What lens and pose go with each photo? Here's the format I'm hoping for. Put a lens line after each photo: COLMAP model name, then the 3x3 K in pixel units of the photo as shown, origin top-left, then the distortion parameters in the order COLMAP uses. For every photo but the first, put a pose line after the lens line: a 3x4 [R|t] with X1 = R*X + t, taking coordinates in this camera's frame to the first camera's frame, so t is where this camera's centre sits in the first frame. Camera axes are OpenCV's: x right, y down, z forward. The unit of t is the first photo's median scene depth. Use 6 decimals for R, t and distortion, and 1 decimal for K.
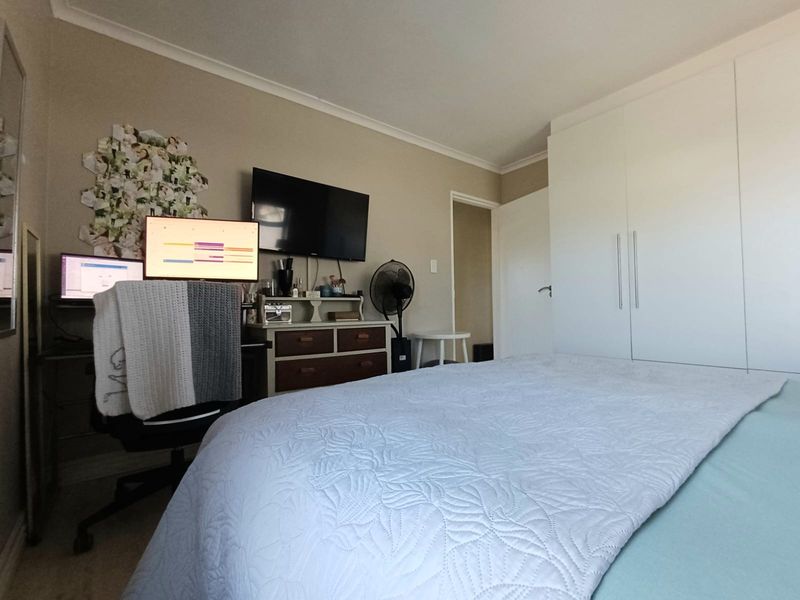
lens RADIAL K [[368.1, 0, 400.9], [0, 368.1, 301.0], [0, 0, 1]] dist [0.000645, 0.003504]
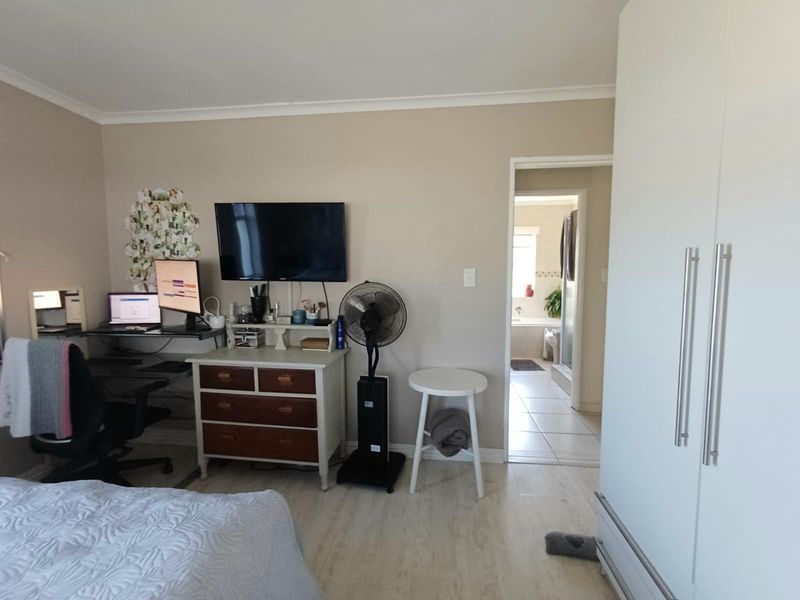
lens RADIAL K [[368.1, 0, 400.1], [0, 368.1, 302.0], [0, 0, 1]] dist [0.000645, 0.003504]
pose [[0.709568, 0.074409, -0.700698, 0.803504], [0.008389, 0.993446, 0.113992, -0.214114], [0.704588, -0.086763, 0.704293, 0.657355]]
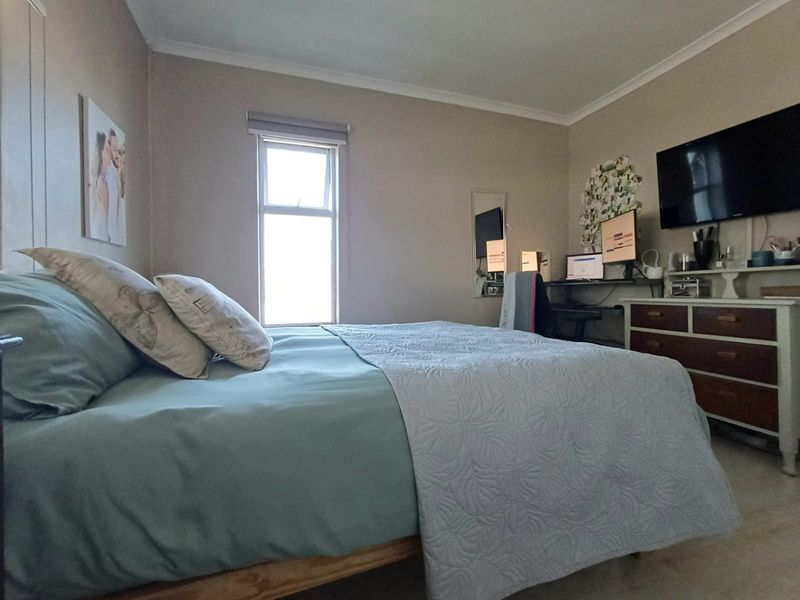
lens RADIAL K [[368.1, 0, 402.2], [0, 368.1, 296.7], [0, 0, 1]] dist [0.000645, 0.003504]
pose [[-0.325693, 0.028845, -0.945035, 0.954616], [0.036741, 0.999166, 0.017835, 0.013200], [0.944761, -0.028913, -0.326481, 0.689730]]
